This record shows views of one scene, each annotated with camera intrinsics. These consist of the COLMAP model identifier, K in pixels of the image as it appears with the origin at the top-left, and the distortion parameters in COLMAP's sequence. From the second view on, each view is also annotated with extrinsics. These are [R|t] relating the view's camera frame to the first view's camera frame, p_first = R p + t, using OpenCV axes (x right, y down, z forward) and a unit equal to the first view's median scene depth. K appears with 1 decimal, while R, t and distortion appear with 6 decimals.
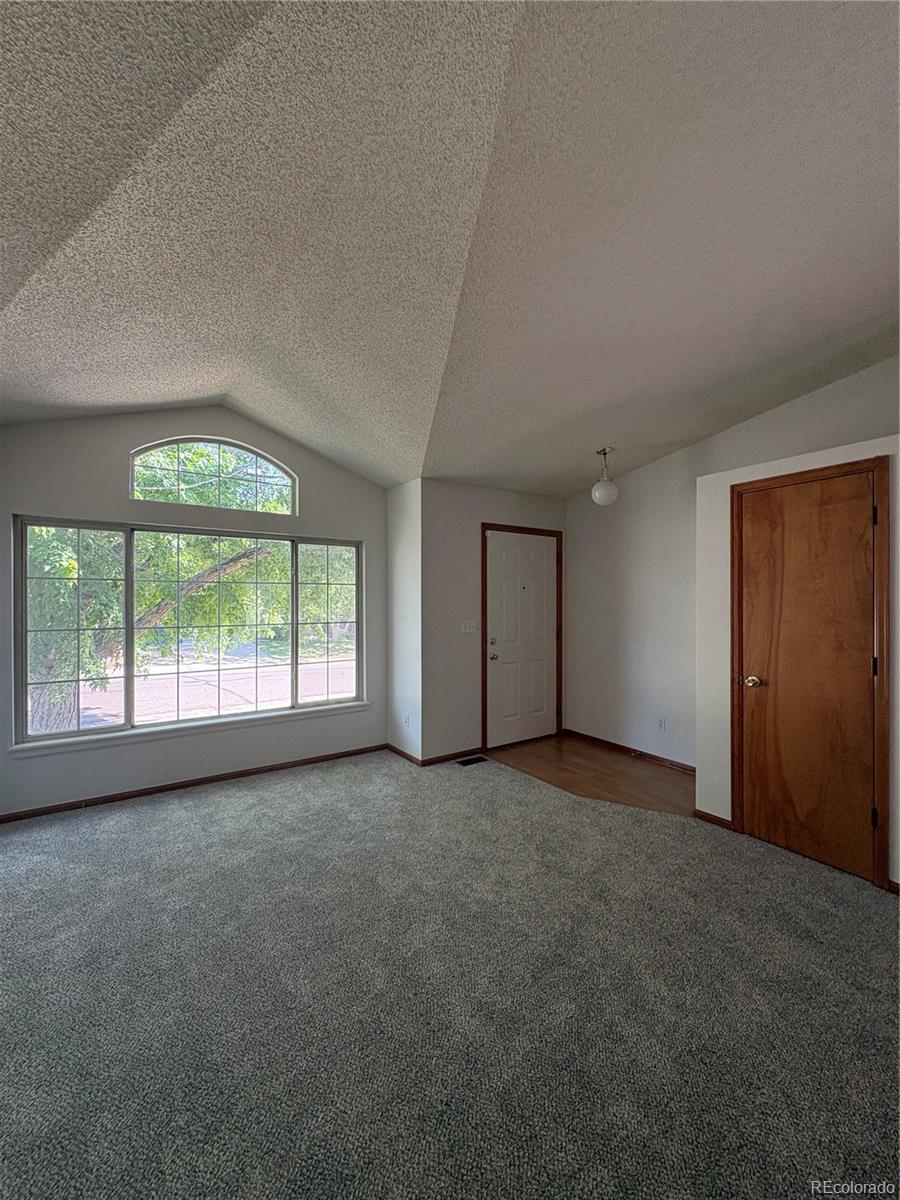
lens RADIAL K [[476.1, 0, 450.1], [0, 476.1, 600.7], [0, 0, 1]] dist [-0.001783, -0.000057]
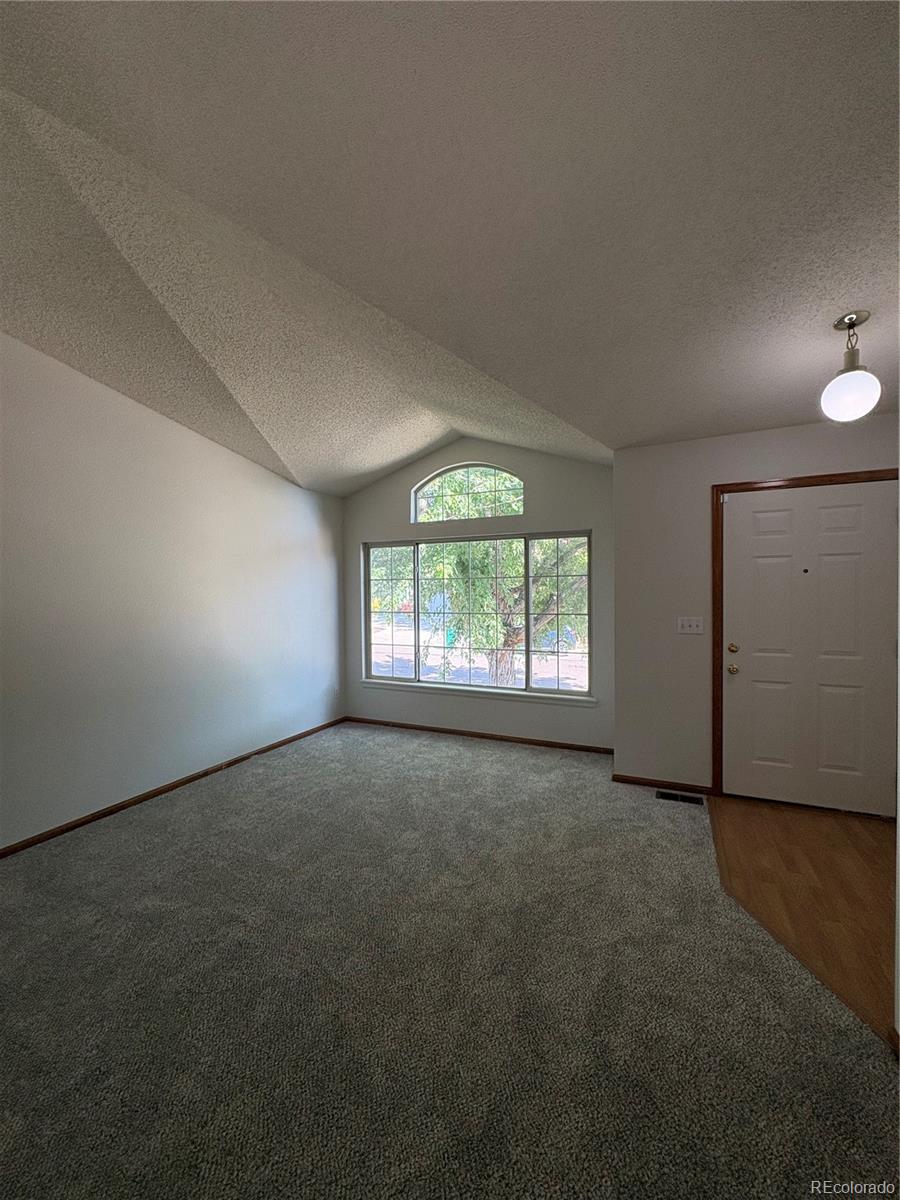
lens RADIAL K [[476.1, 0, 450.1], [0, 476.1, 600.2], [0, 0, 1]] dist [-0.001783, -0.000057]
pose [[0.522574, 0.008993, -0.852546, 0.539577], [0.007321, 0.999860, 0.015034, 0.000028], [0.852562, -0.014098, 0.522435, 0.295741]]
